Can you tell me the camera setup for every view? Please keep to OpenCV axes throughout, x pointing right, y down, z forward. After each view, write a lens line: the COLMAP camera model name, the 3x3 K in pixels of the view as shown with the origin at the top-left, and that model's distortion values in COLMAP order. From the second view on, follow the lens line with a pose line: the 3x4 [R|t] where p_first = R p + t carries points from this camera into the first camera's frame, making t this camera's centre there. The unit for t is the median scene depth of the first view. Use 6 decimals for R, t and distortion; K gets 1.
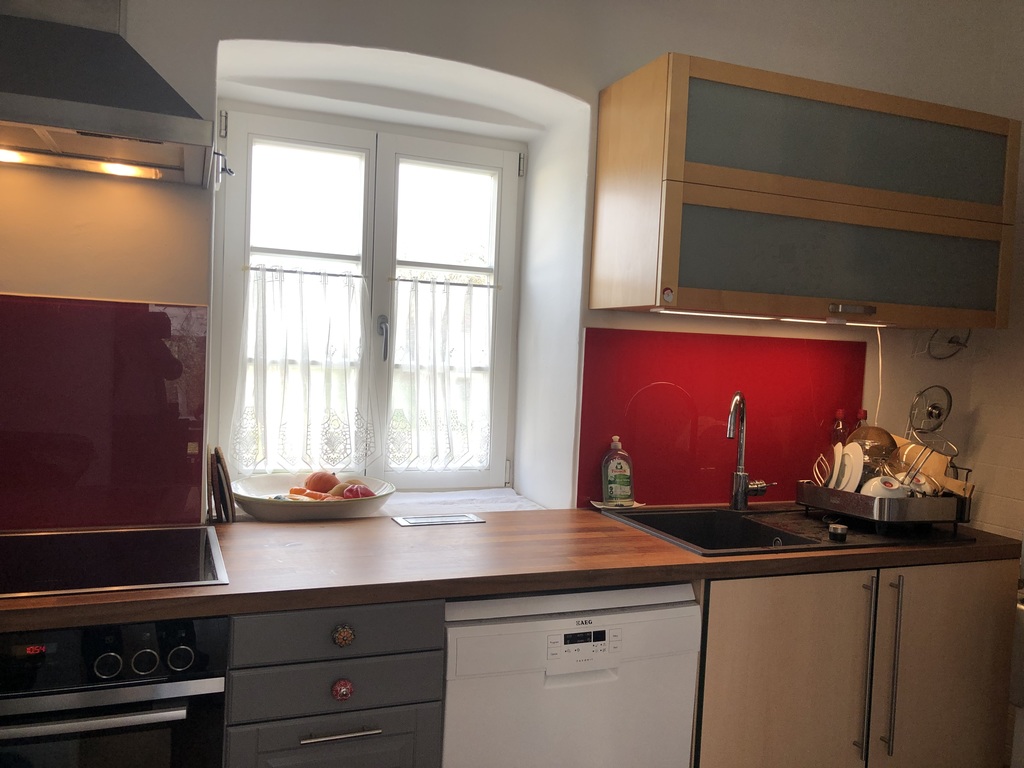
lens RADIAL K [[851.7, 0, 512.0], [0, 851.7, 384.0], [0, 0, 1]] dist [0.103648, -0.010394]
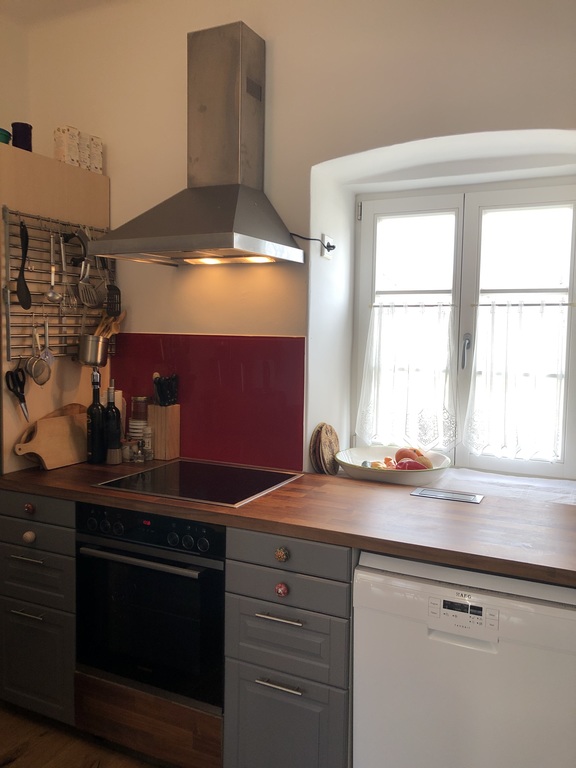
lens RADIAL K [[638.8, 0, 288.0], [0, 638.8, 384.0], [0, 0, 1]] dist [0.103648, -0.010394]
pose [[0.687660, 0.027569, -0.725509, 0.388752], [-0.014334, 0.999600, 0.024397, -0.025029], [0.725892, -0.006377, 0.687780, 0.136329]]
